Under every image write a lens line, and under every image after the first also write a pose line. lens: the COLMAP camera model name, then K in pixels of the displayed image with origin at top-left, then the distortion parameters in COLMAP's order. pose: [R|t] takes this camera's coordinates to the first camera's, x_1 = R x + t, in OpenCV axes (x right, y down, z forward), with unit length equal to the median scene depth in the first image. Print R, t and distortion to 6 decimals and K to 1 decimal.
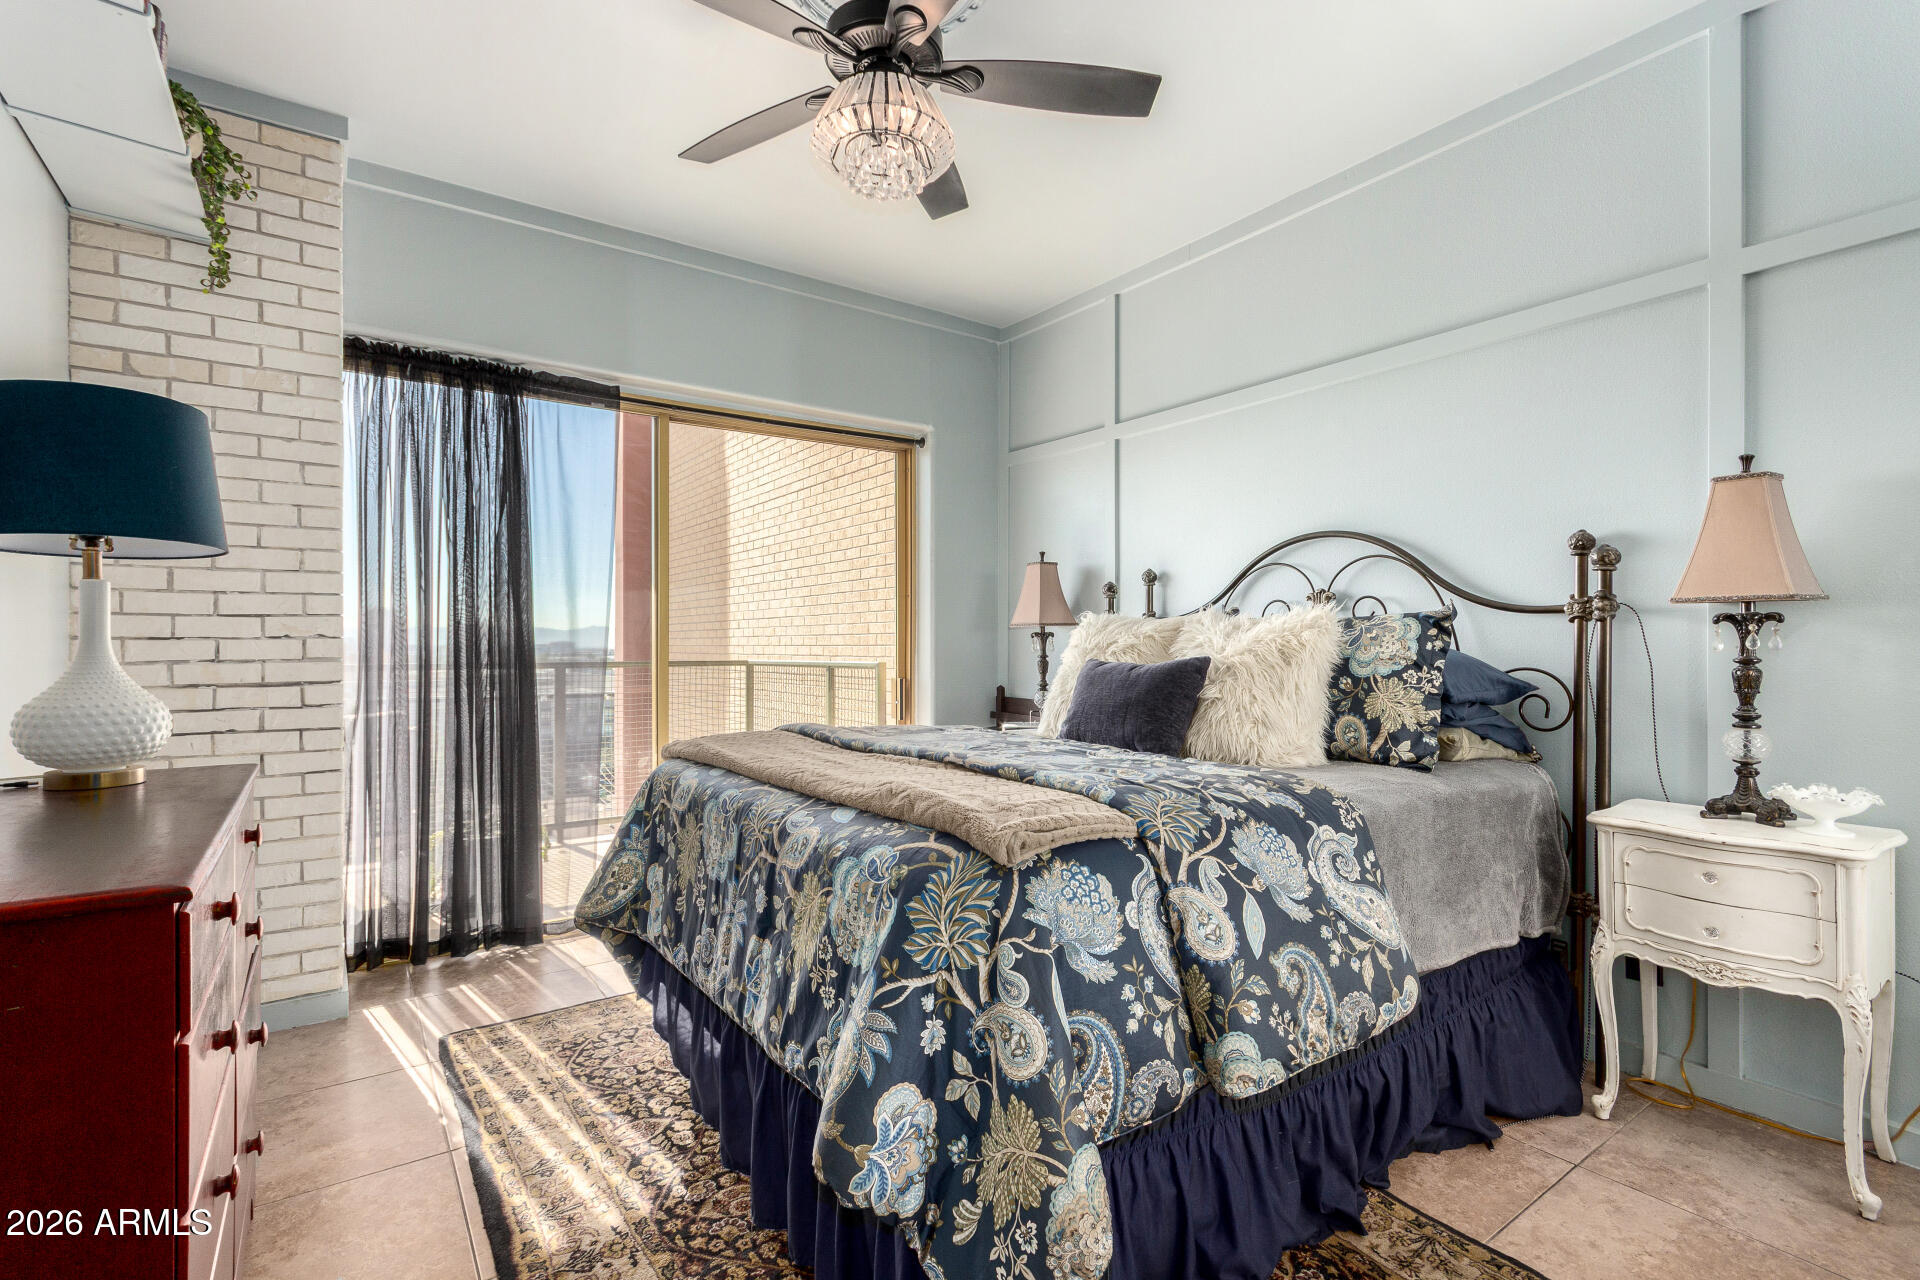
lens RADIAL K [[888.7, 0, 958.6], [0, 888.7, 630.8], [0, 0, 1]] dist [0.011121, 0.000154]
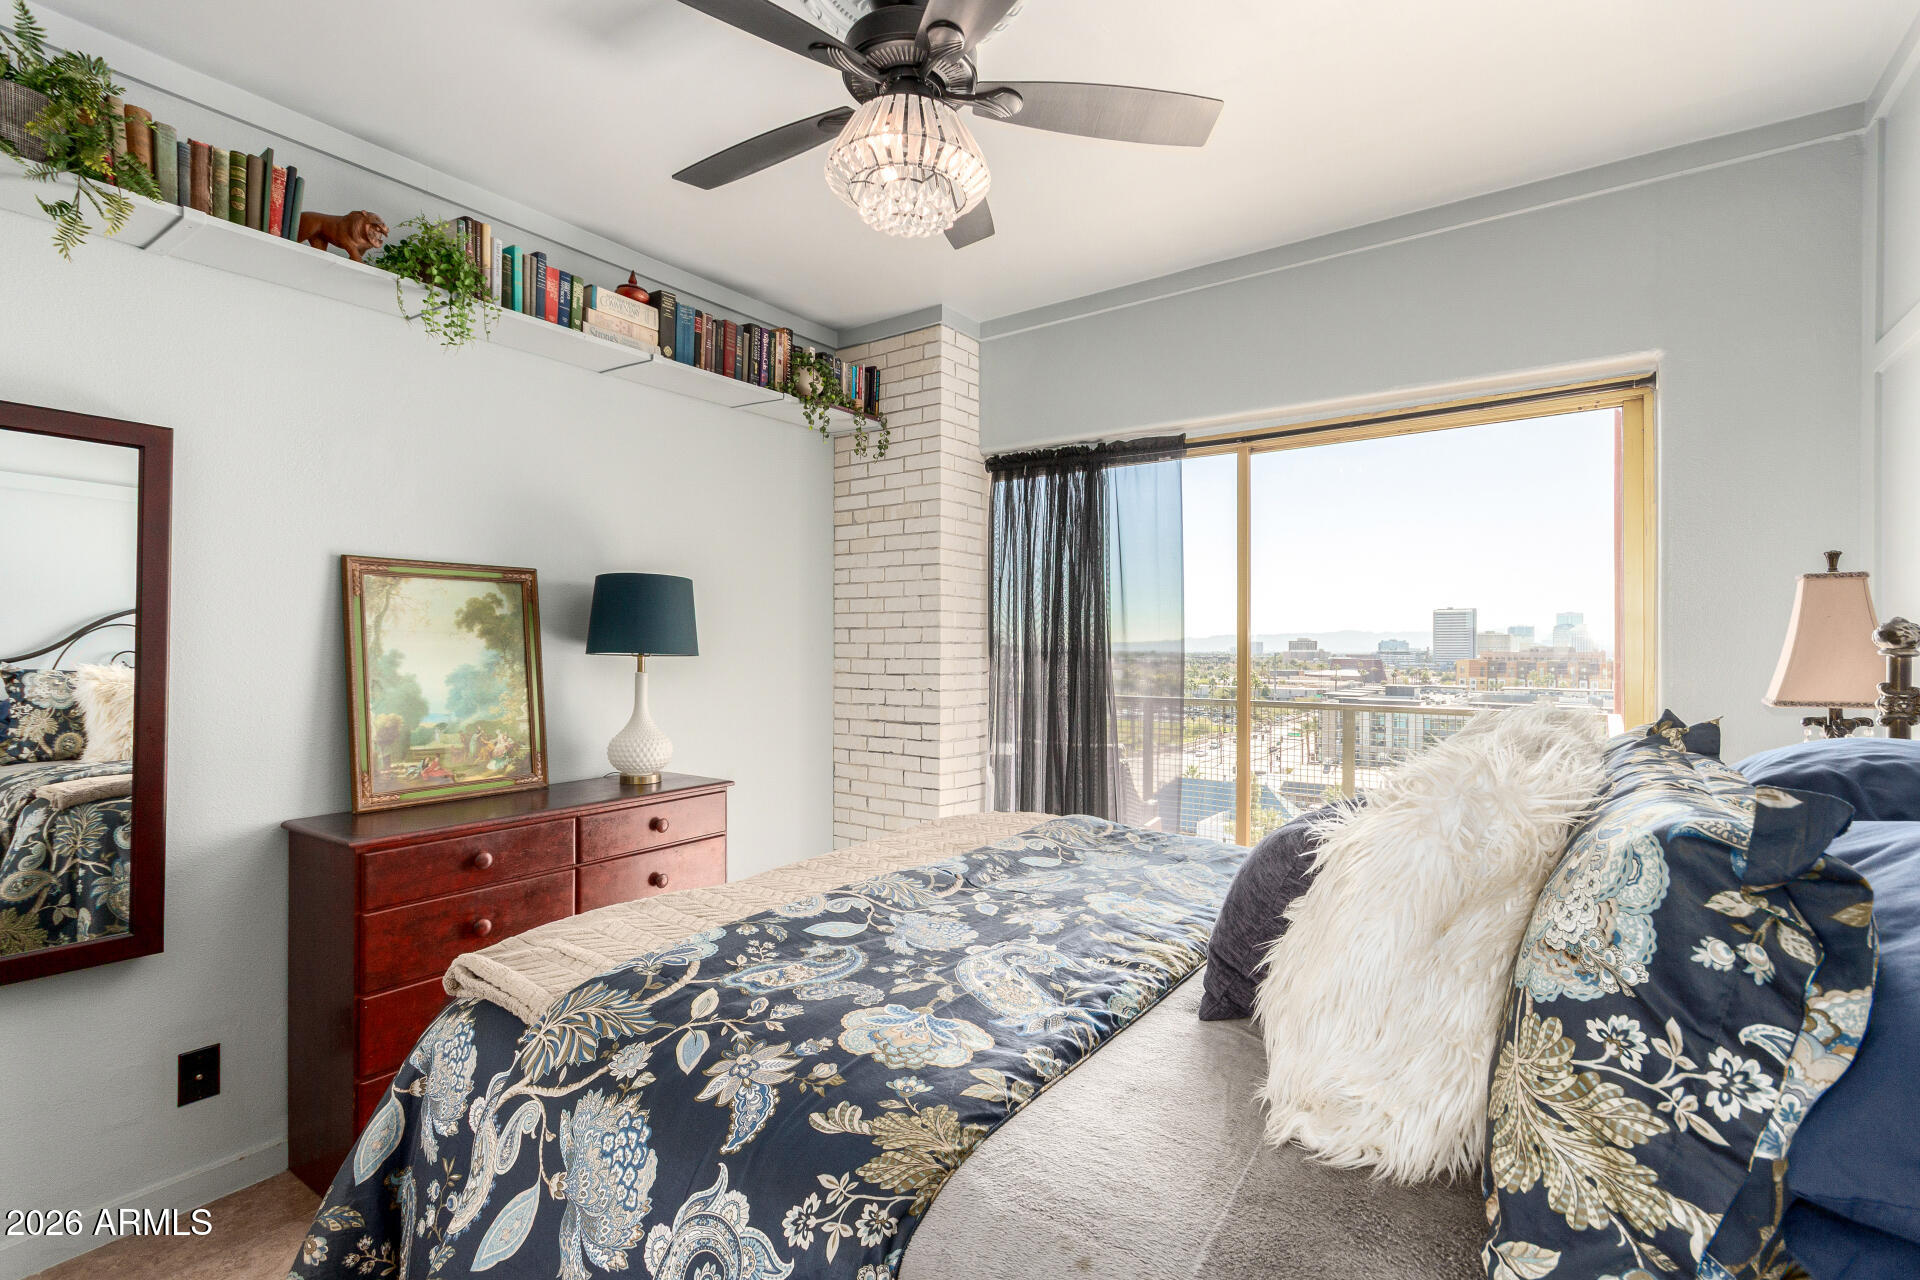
lens RADIAL K [[888.7, 0, 957.5], [0, 888.7, 644.8], [0, 0, 1]] dist [0.011121, 0.000154]
pose [[0.330931, -0.002352, -0.943652, 0.707376], [0.006158, 0.999981, -0.000333, -0.075119], [0.943635, -0.005701, 0.330939, 0.710759]]
